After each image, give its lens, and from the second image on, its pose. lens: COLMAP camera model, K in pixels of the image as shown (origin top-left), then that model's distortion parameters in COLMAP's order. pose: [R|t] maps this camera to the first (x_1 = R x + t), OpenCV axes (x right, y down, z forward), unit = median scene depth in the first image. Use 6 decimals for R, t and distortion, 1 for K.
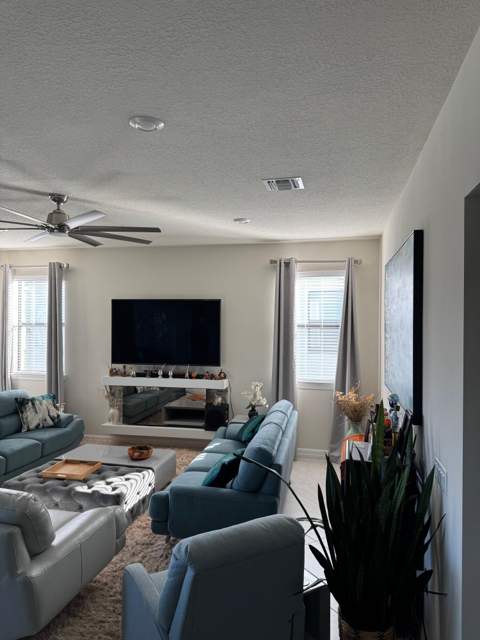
lens RADIAL K [[468.1, 0, 241.9], [0, 468.1, 320.4], [0, 0, 1]] dist [0.006829, -0.001900]
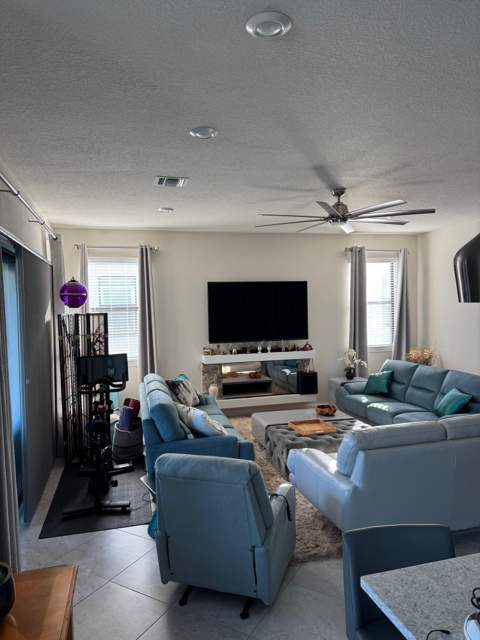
lens RADIAL K [[468.1, 0, 238.0], [0, 468.1, 321.1], [0, 0, 1]] dist [0.006829, -0.001900]
pose [[0.902855, -0.040435, 0.428040, -0.691220], [0.027798, 0.998975, 0.035736, 0.007021], [-0.429046, -0.020366, 0.903053, 0.030264]]
